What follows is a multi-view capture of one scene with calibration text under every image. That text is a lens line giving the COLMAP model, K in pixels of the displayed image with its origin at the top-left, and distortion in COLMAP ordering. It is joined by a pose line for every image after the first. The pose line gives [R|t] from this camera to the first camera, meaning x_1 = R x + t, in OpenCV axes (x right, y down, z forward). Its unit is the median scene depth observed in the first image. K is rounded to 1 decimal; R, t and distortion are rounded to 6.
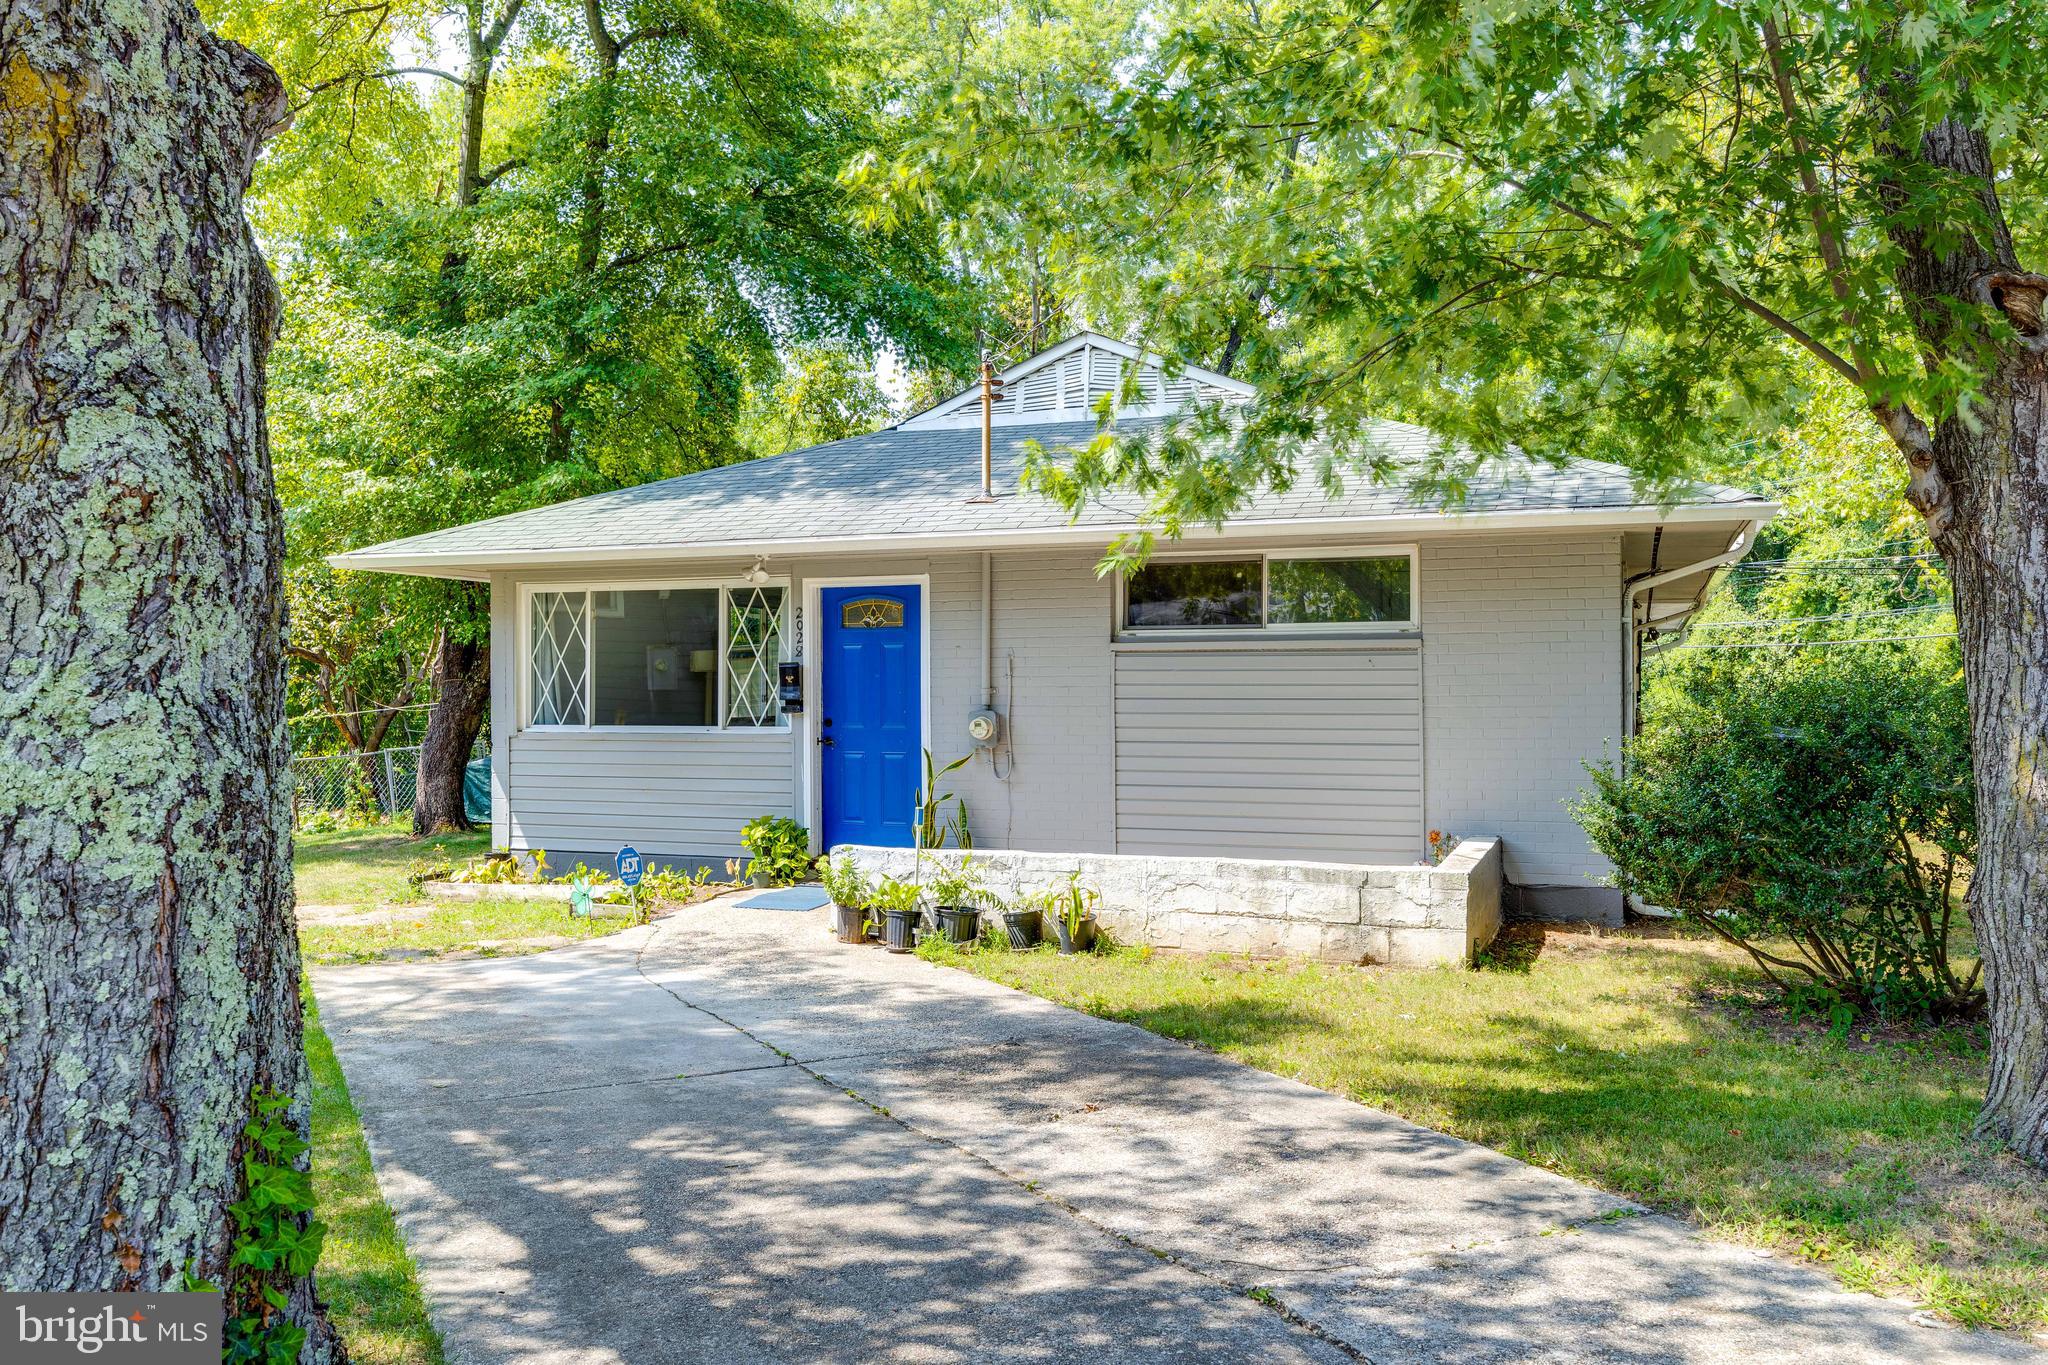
lens RADIAL K [[1524.0, 0, 1013.8], [0, 1524.0, 672.5], [0, 0, 1]] dist [-0.002389, 0.003475]
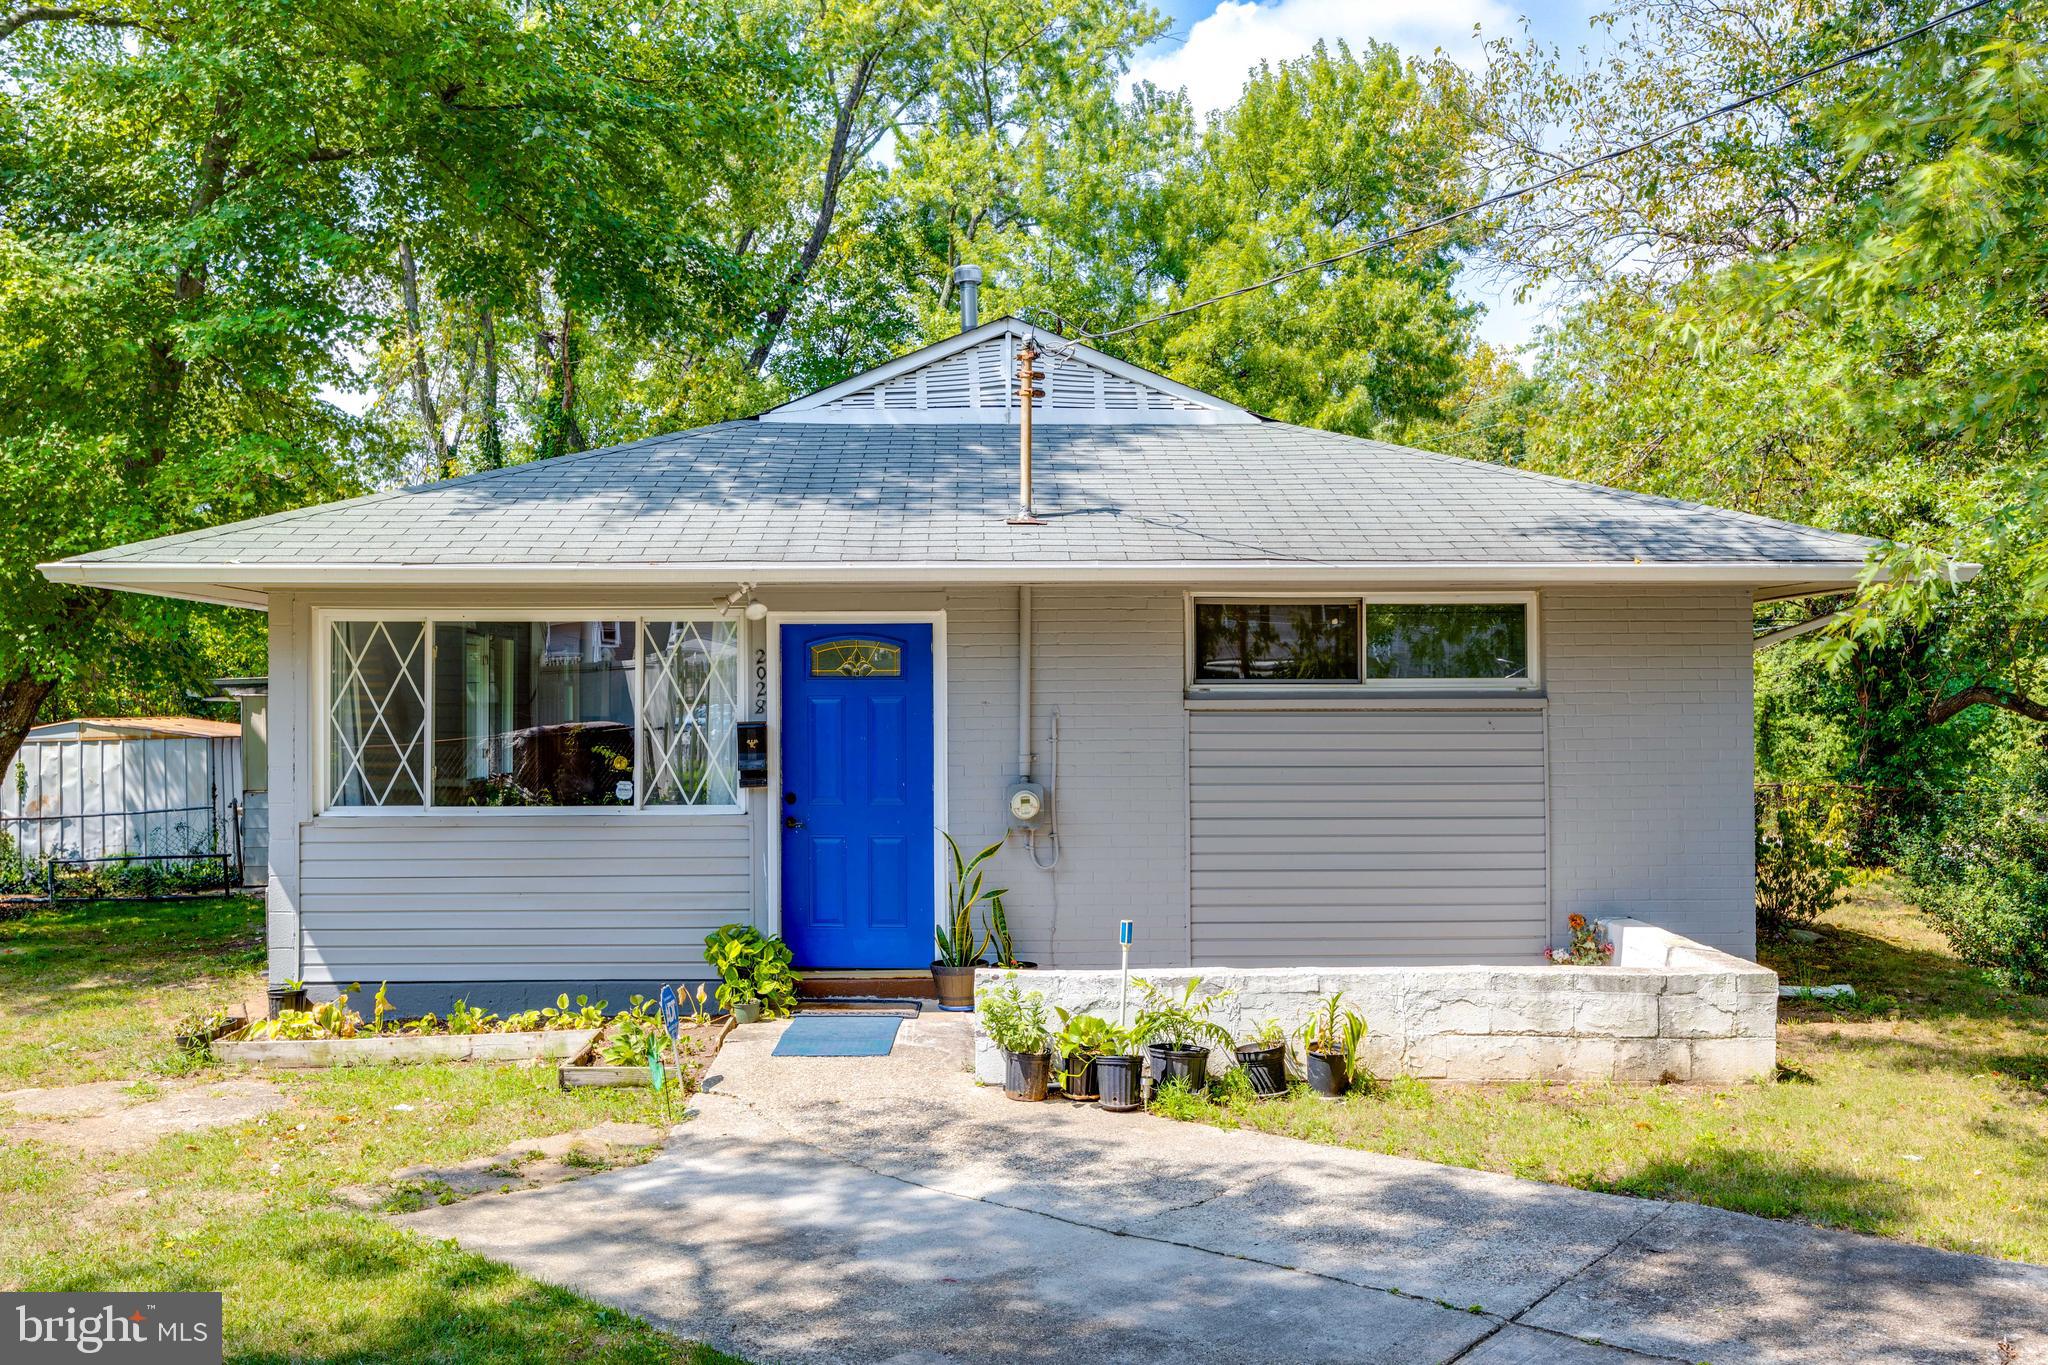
lens RADIAL K [[1679.6, 0, 1021.2], [0, 1679.6, 688.7], [0, 0, 1]] dist [-0.013152, 0.005150]
pose [[0.935943, 0.003587, 0.352132, -0.408745], [-0.002364, 0.999990, -0.003903, -0.026003], [-0.352142, 0.002821, 0.935942, 0.214494]]
